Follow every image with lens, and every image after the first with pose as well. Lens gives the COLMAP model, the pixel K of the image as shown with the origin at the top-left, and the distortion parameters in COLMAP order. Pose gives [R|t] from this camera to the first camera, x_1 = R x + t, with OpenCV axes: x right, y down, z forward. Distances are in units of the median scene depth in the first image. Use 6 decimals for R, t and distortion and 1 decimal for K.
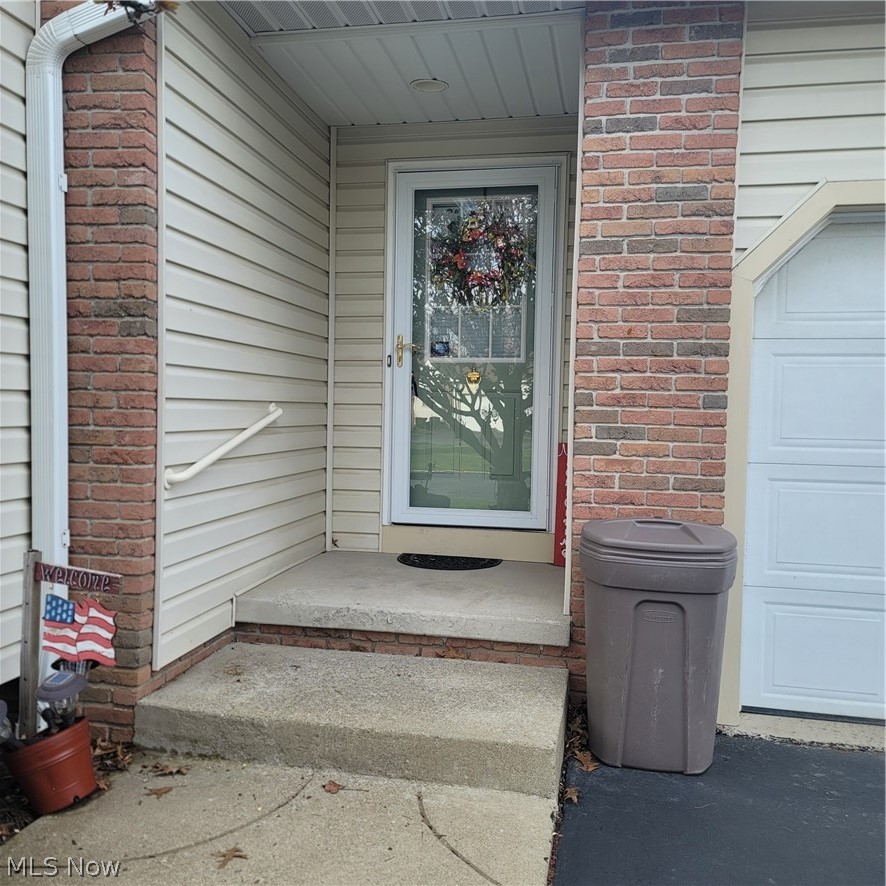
lens RADIAL K [[857.0, 0, 439.0], [0, 857.0, 446.6], [0, 0, 1]] dist [0.078283, -0.006006]
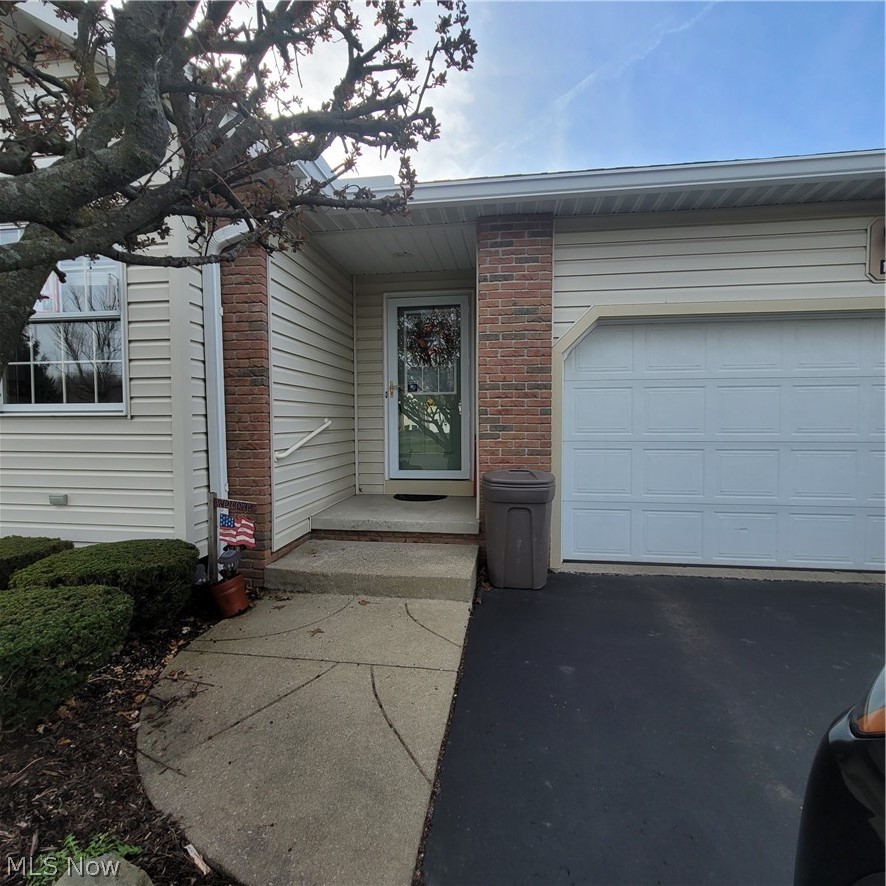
lens RADIAL K [[484.2, 0, 449.2], [0, 484.2, 441.7], [0, 0, 1]] dist [-0.004638, 0.001557]
pose [[0.997521, -0.028099, 0.064511, 0.015012], [0.028097, 0.999605, 0.000930, 0.012586], [-0.064512, 0.000885, 0.997917, -0.142761]]
